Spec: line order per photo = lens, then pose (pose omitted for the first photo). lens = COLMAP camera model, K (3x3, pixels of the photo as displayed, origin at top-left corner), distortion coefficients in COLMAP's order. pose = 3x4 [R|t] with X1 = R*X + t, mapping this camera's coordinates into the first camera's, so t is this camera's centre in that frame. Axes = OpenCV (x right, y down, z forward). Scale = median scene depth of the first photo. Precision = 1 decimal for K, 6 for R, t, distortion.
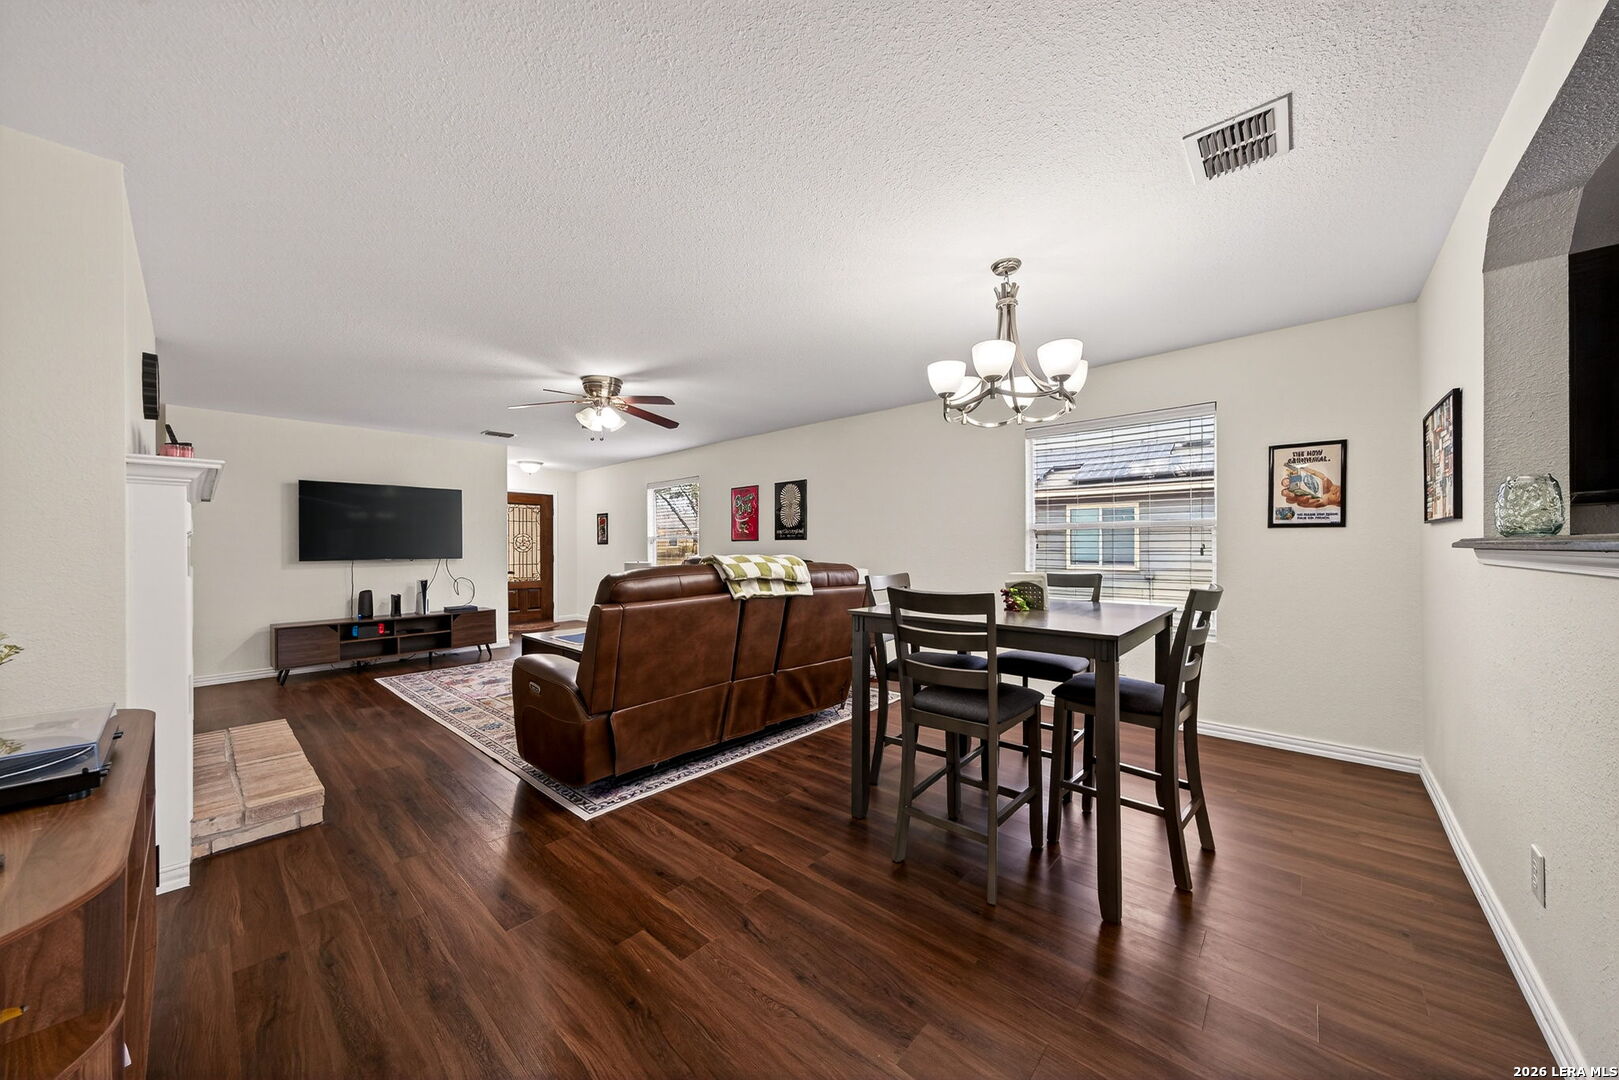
lens RADIAL K [[558.3, 0, 809.7], [0, 558.3, 546.2], [0, 0, 1]] dist [0.000343, 0.000120]
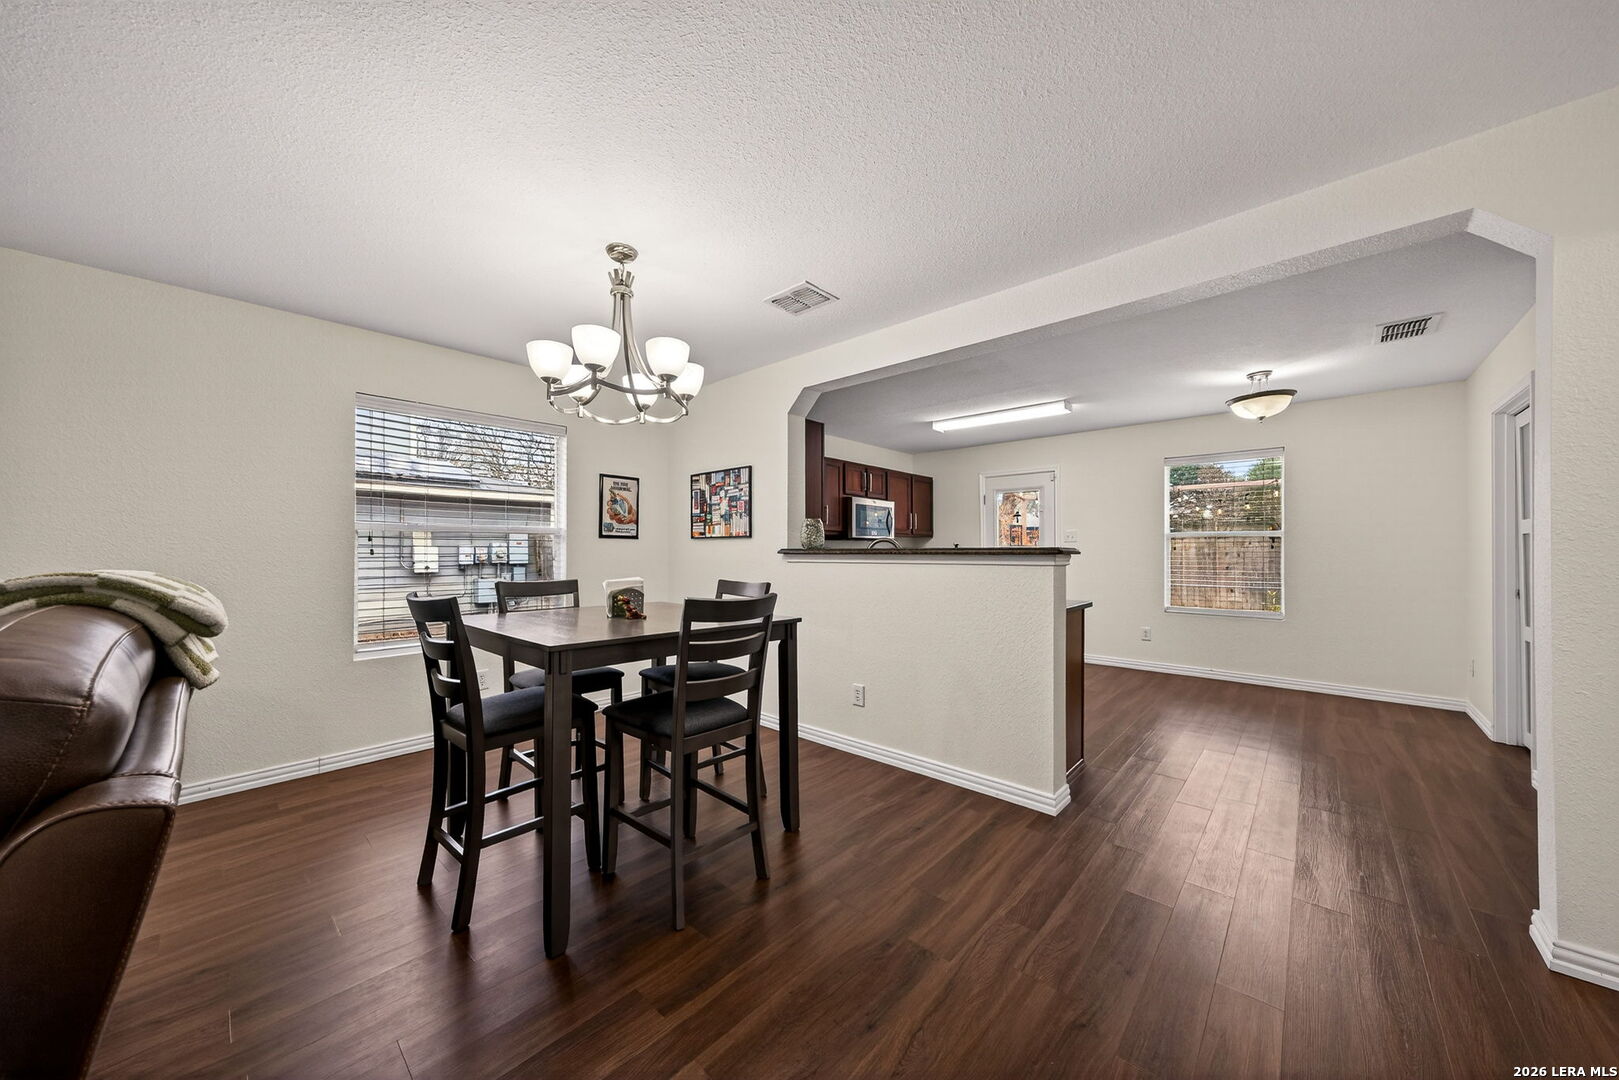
lens RADIAL K [[558.3, 0, 809.7], [0, 558.3, 546.2], [0, 0, 1]] dist [0.000343, 0.000120]
pose [[0.001972, 0.014781, 0.999889, -0.307843], [0.001291, 0.999890, -0.014783, 0.003676], [-0.999997, 0.001320, 0.001952, 0.363210]]
